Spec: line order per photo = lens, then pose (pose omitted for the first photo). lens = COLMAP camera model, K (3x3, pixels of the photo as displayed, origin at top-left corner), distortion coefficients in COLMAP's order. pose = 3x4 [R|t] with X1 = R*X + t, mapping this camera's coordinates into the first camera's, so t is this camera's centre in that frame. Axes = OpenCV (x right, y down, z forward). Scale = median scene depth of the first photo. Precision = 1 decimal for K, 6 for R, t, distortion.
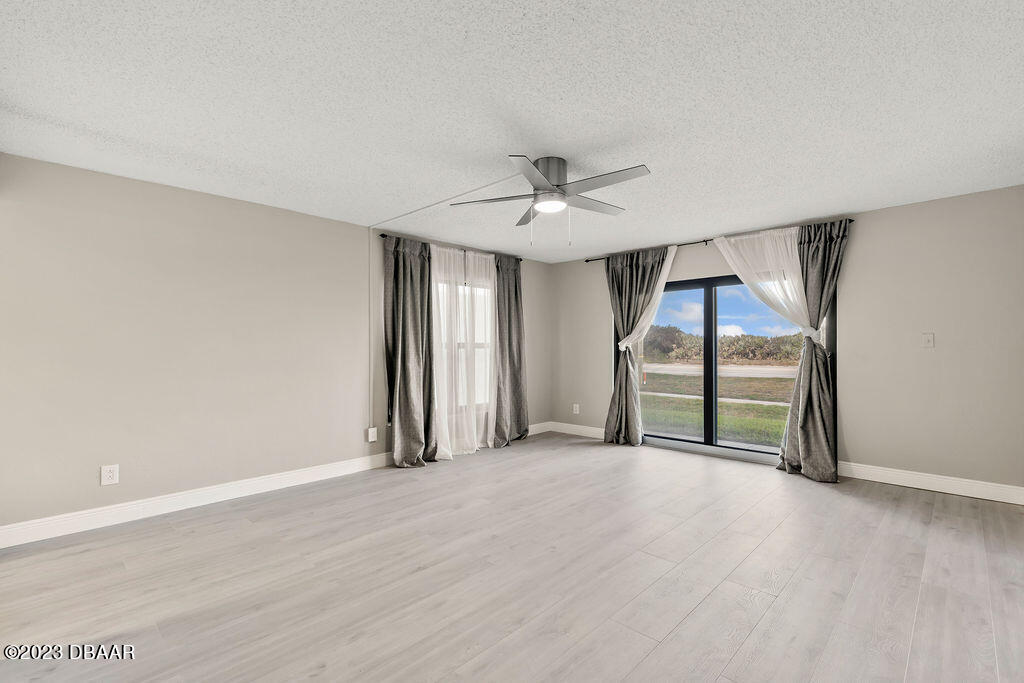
lens RADIAL K [[465.6, 0, 516.6], [0, 465.6, 349.3], [0, 0, 1]] dist [0.009881, -0.000348]
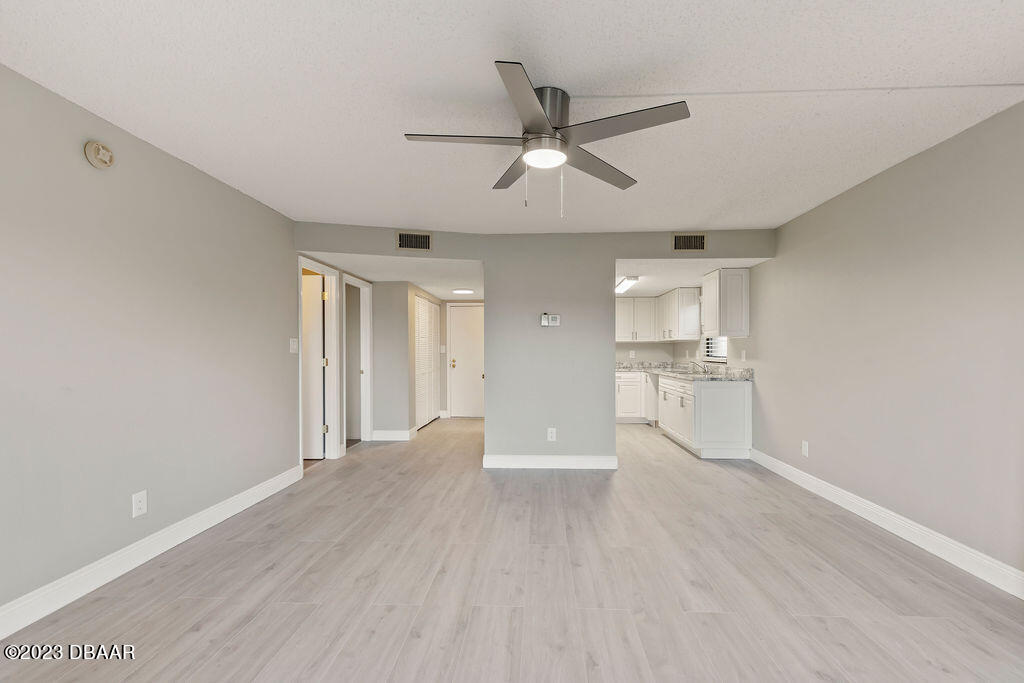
lens RADIAL K [[465.6, 0, 516.6], [0, 465.6, 349.3], [0, 0, 1]] dist [0.009881, -0.000348]
pose [[-0.756531, 0.003724, -0.653947, 0.597287], [0.003065, 0.999993, 0.002149, -0.007606], [0.653951, -0.000379, -0.756537, 1.551126]]
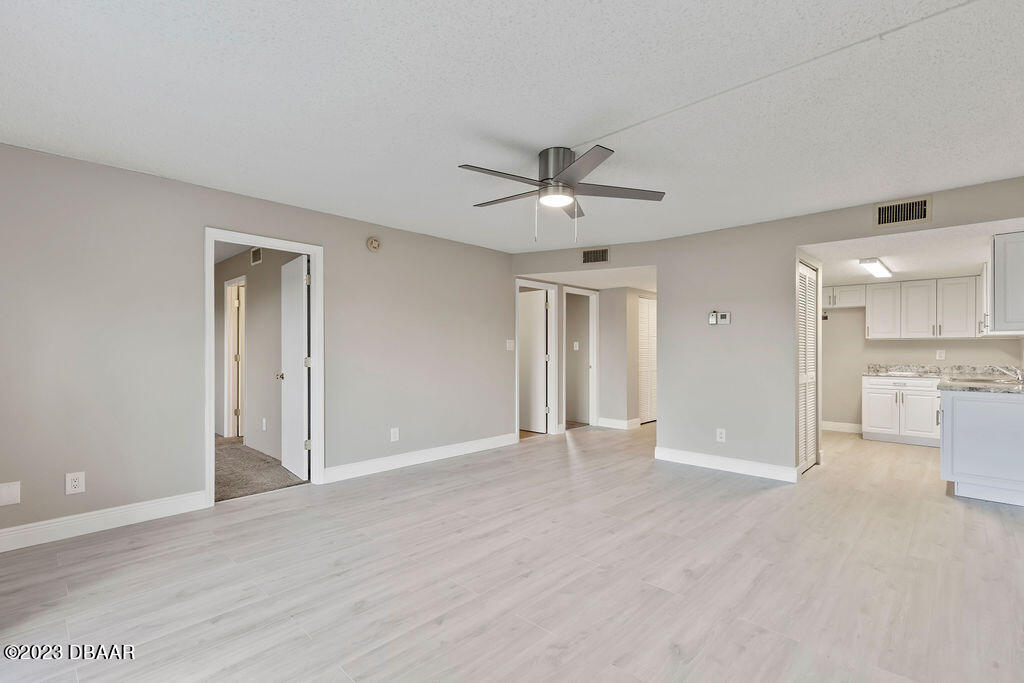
lens RADIAL K [[465.6, 0, 516.6], [0, 465.6, 349.3], [0, 0, 1]] dist [0.009881, -0.000348]
pose [[-0.999971, 0.003079, -0.006908, 0.163337], [0.003049, 0.999986, 0.004401, -0.008707], [0.006921, 0.004380, -0.999966, 1.976815]]
